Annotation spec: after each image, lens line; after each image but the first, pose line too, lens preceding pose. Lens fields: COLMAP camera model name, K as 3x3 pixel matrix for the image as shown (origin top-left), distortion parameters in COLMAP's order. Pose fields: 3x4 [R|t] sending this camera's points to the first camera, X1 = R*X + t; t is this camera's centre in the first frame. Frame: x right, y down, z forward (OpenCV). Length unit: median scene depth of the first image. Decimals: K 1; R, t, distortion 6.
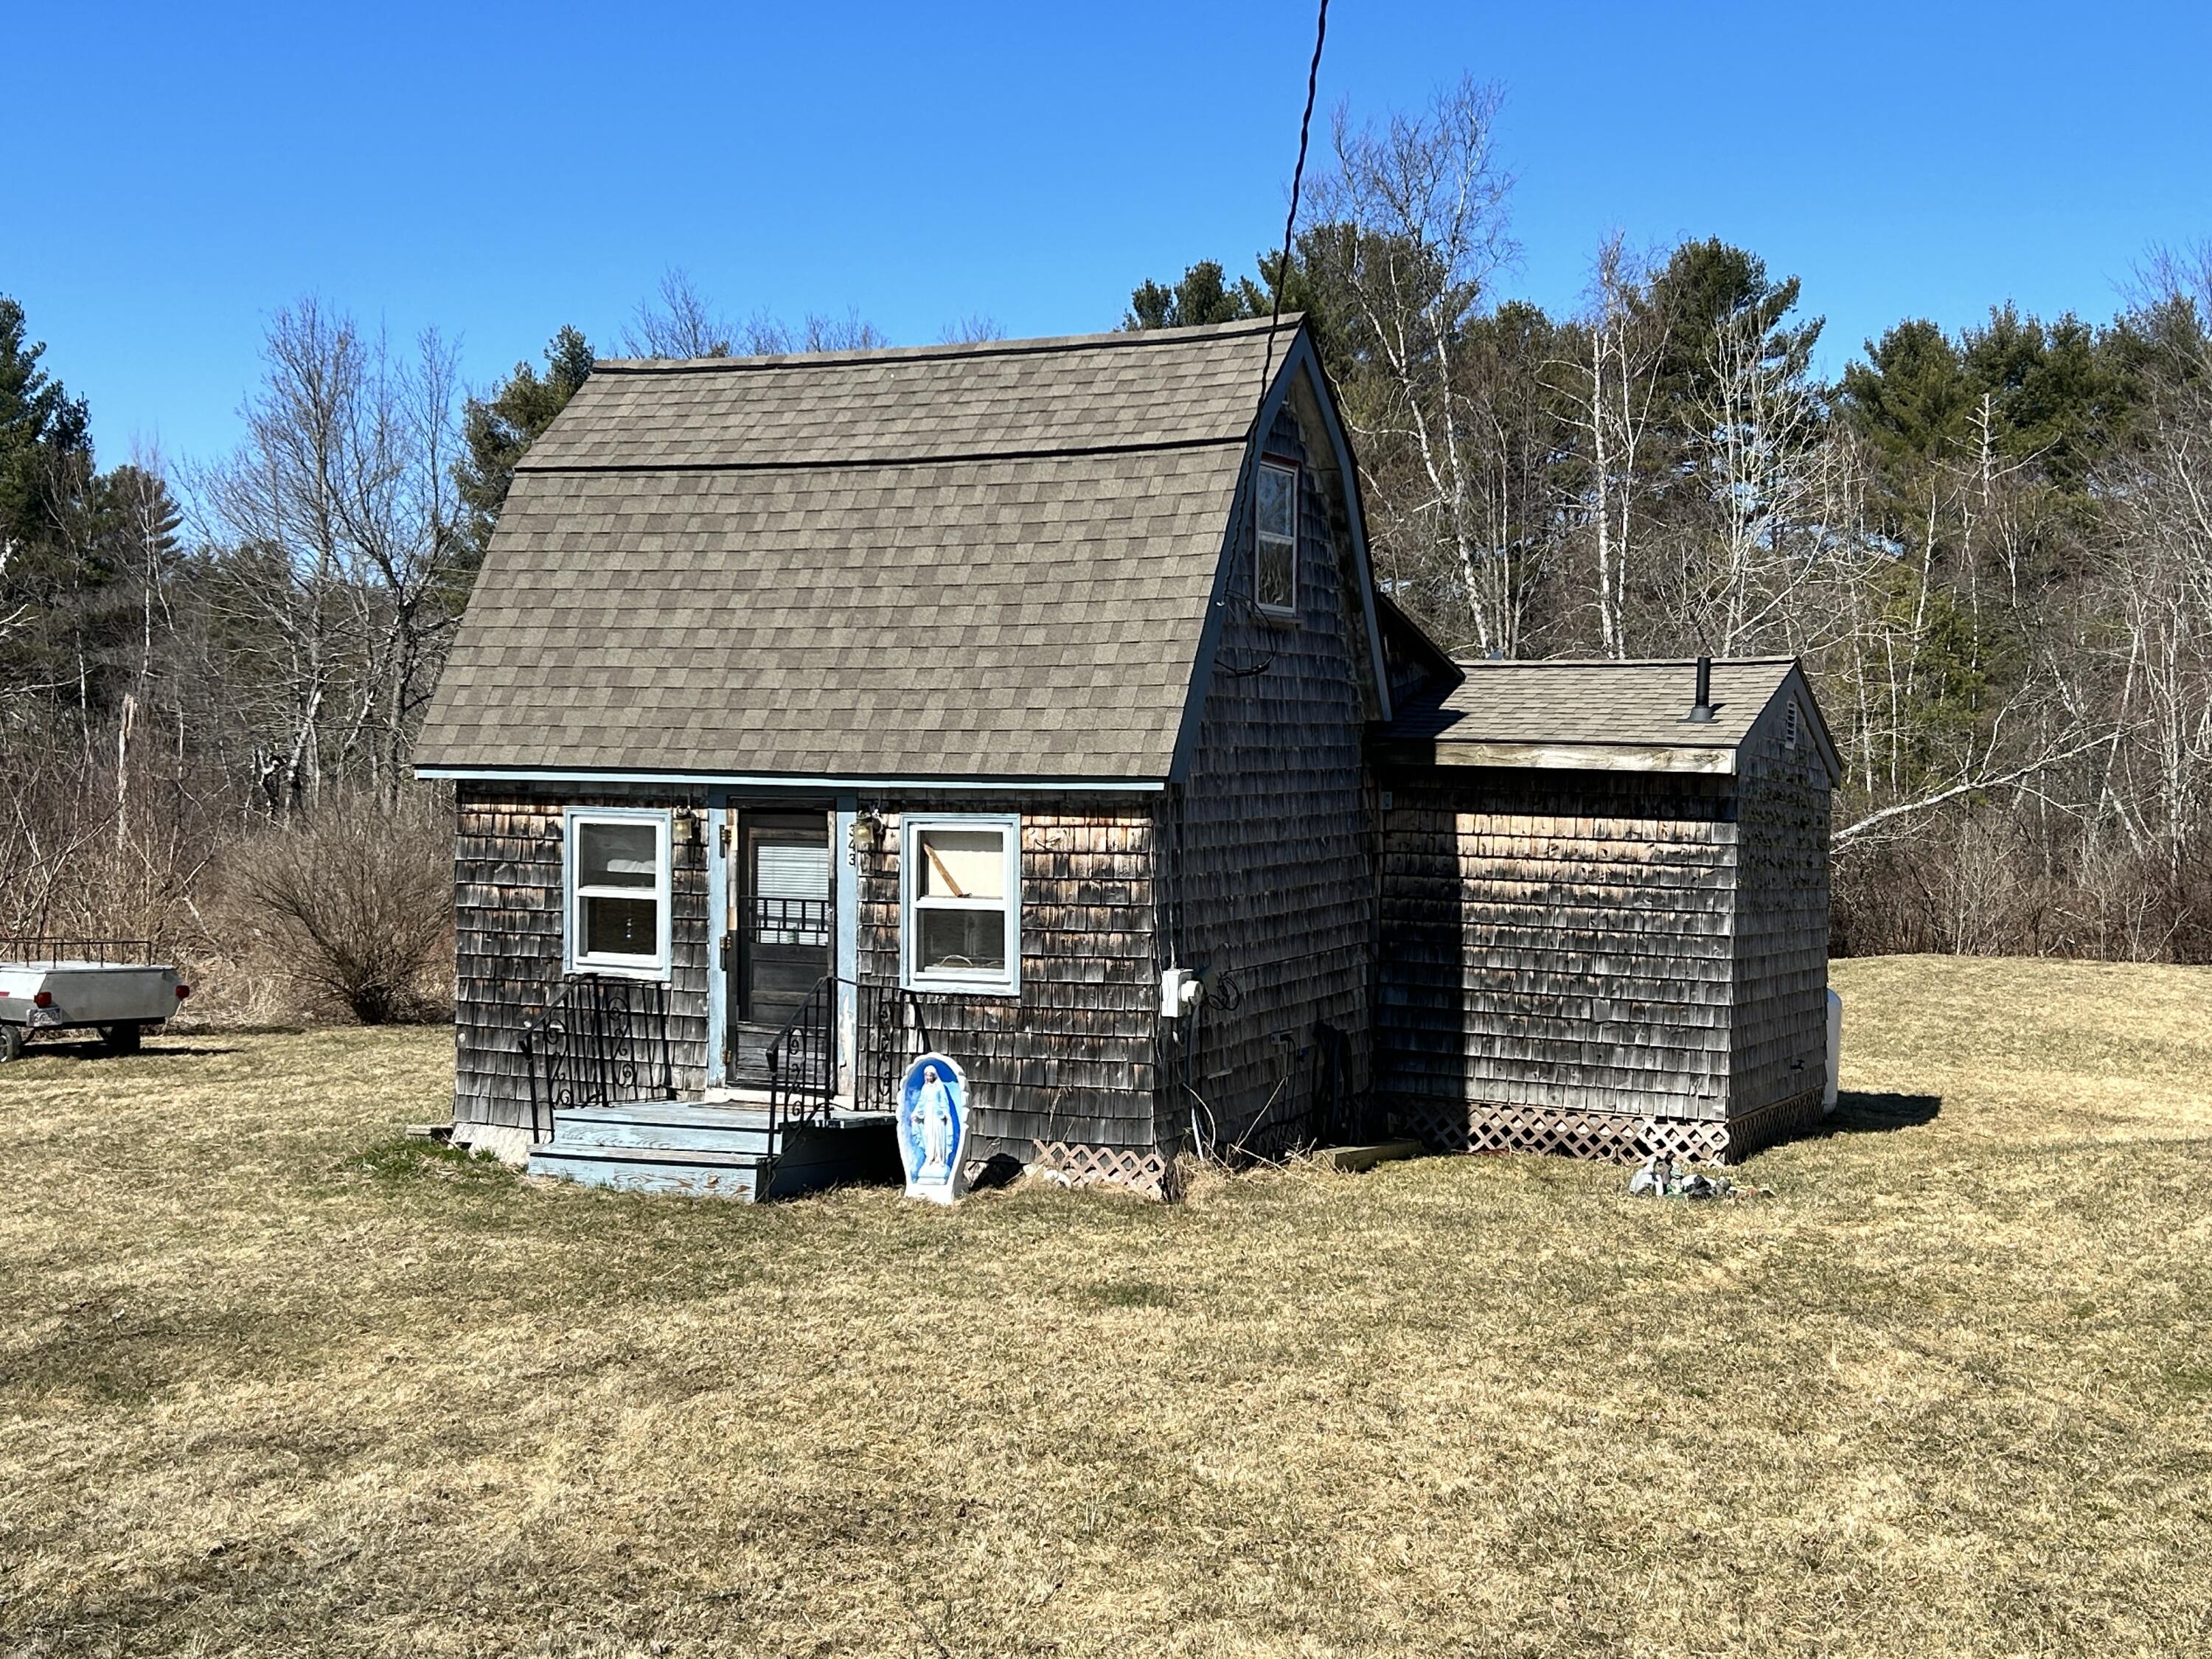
lens RADIAL K [[2612.4, 0, 1106.0], [0, 2612.4, 829.5], [0, 0, 1]] dist [0.008276, 0.001194]
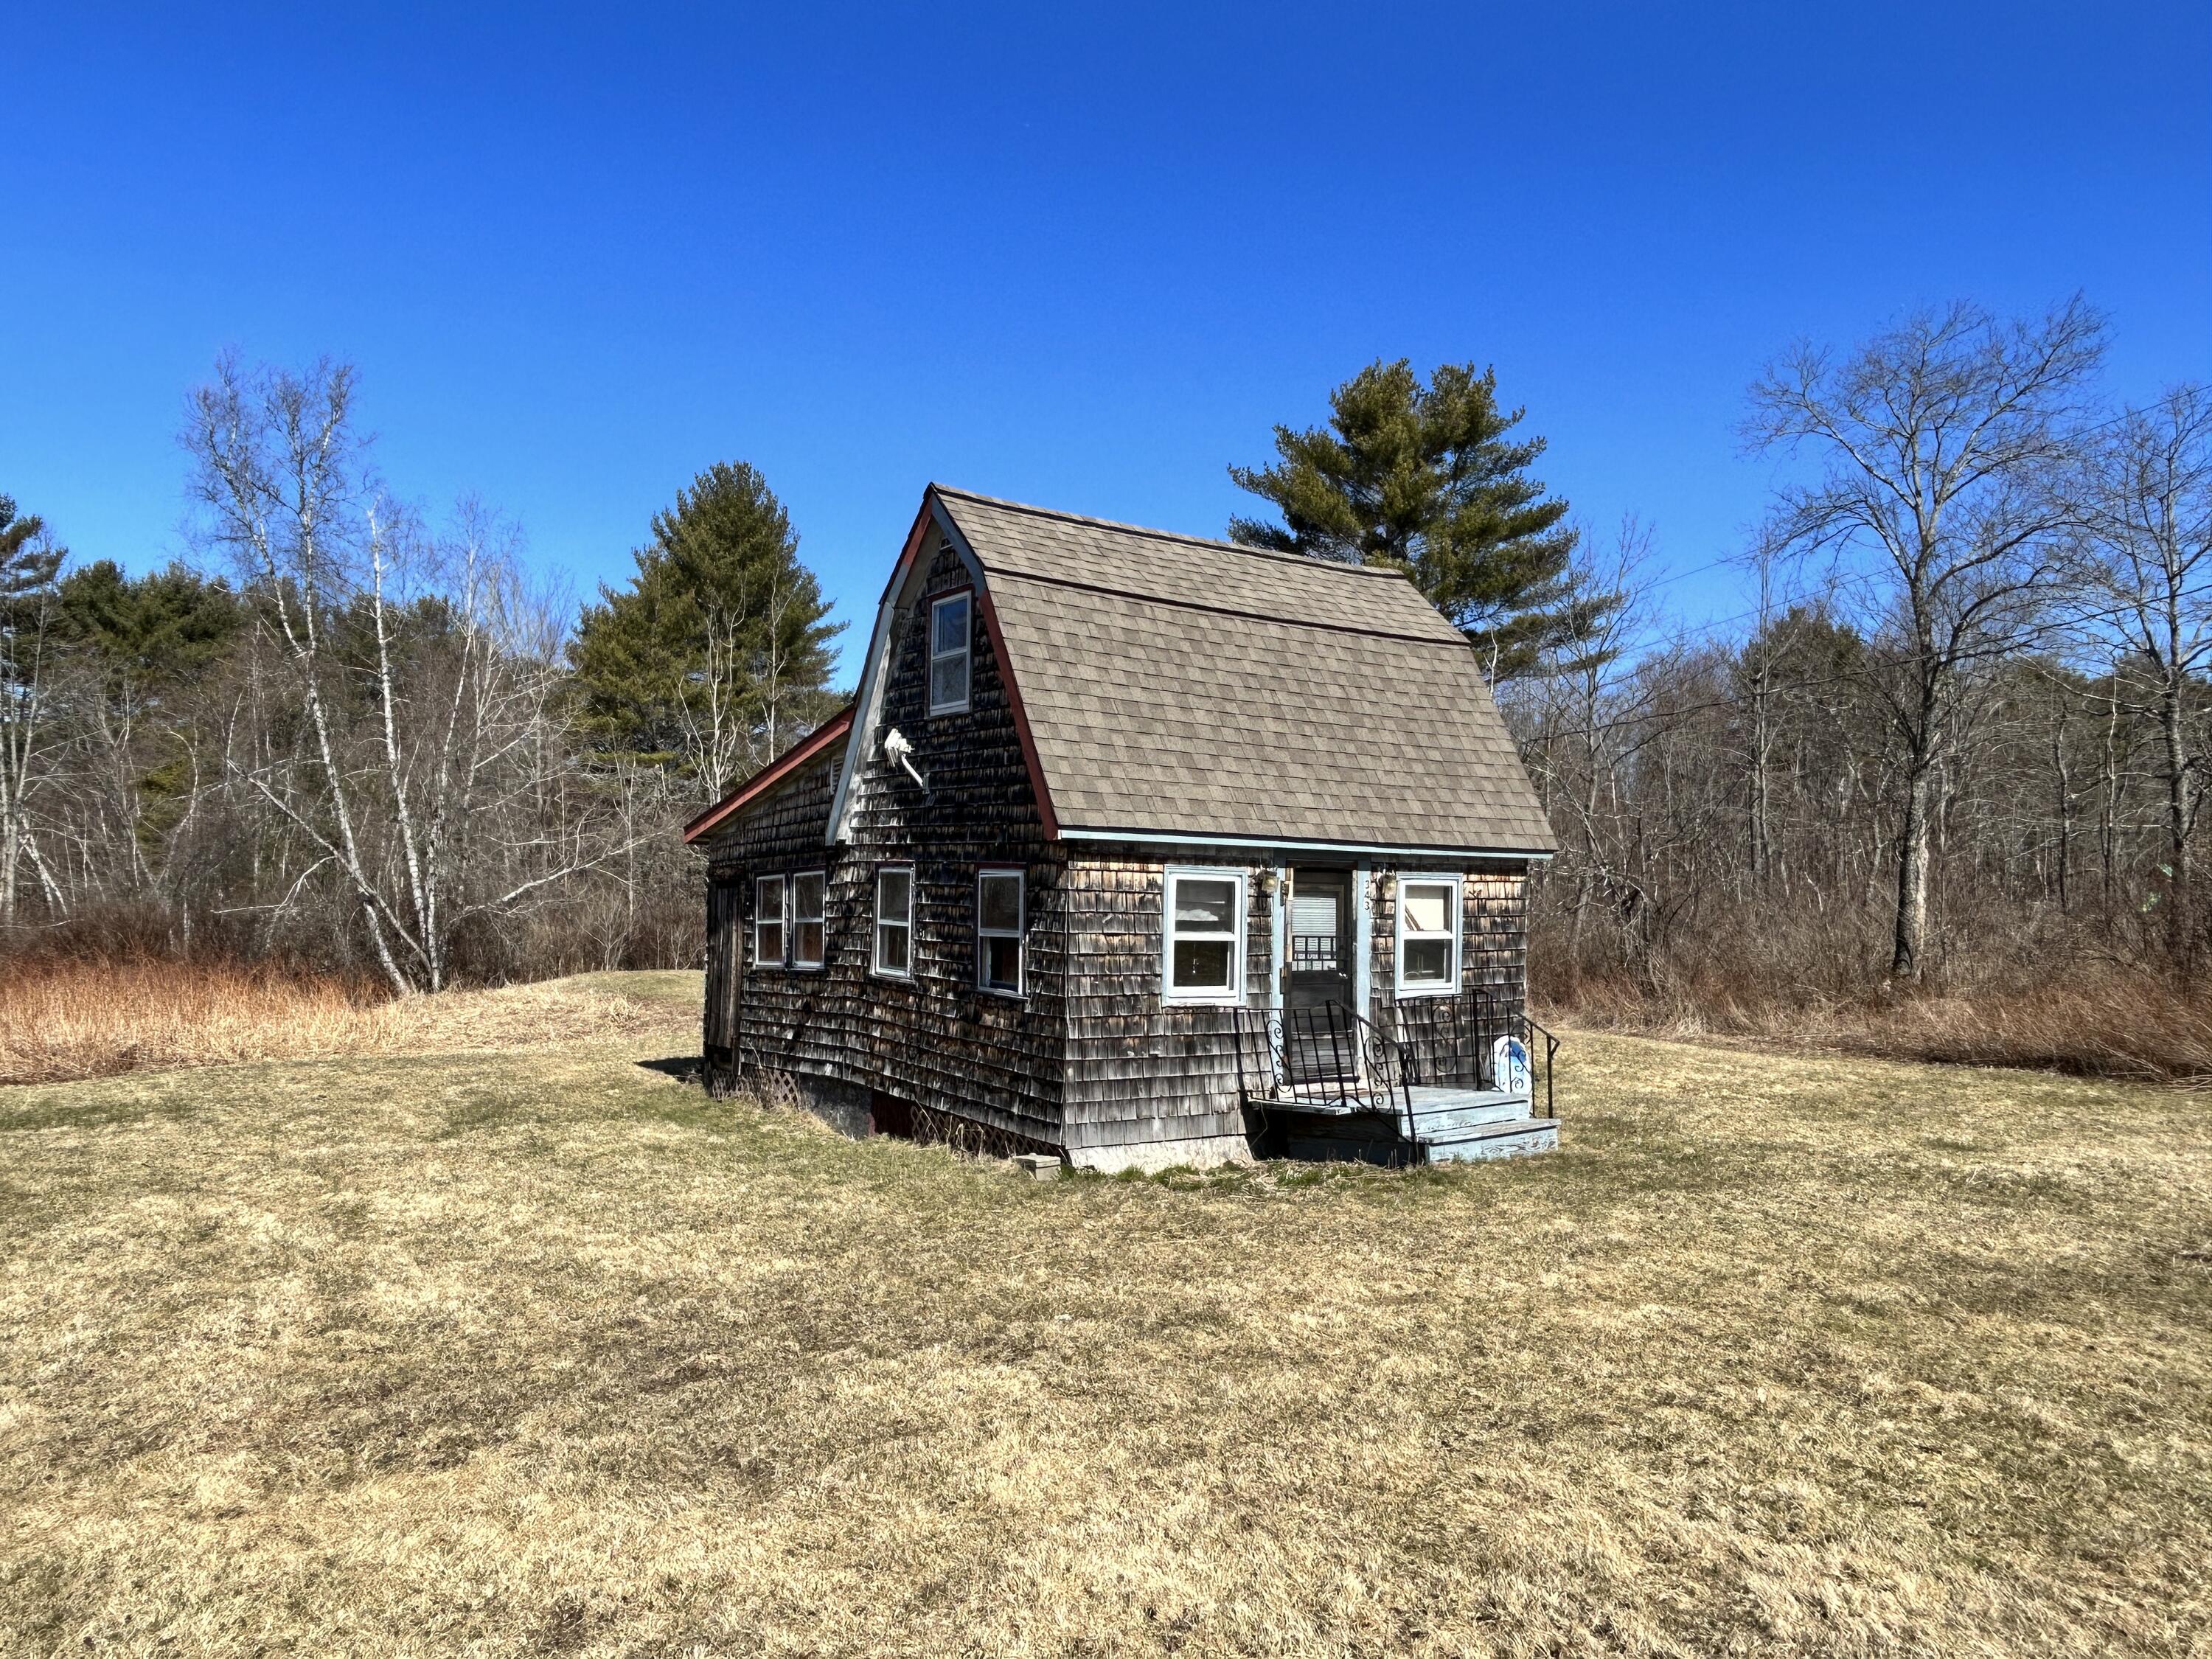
lens RADIAL K [[1482.5, 0, 1096.8], [0, 1482.5, 831.3], [0, 0, 1]] dist [-0.005053, -0.001532]
pose [[0.539162, 0.033793, 0.841524, -0.815517], [0.006650, 0.998993, -0.044377, 0.005704], [-0.842176, 0.029522, 0.538394, 0.682363]]
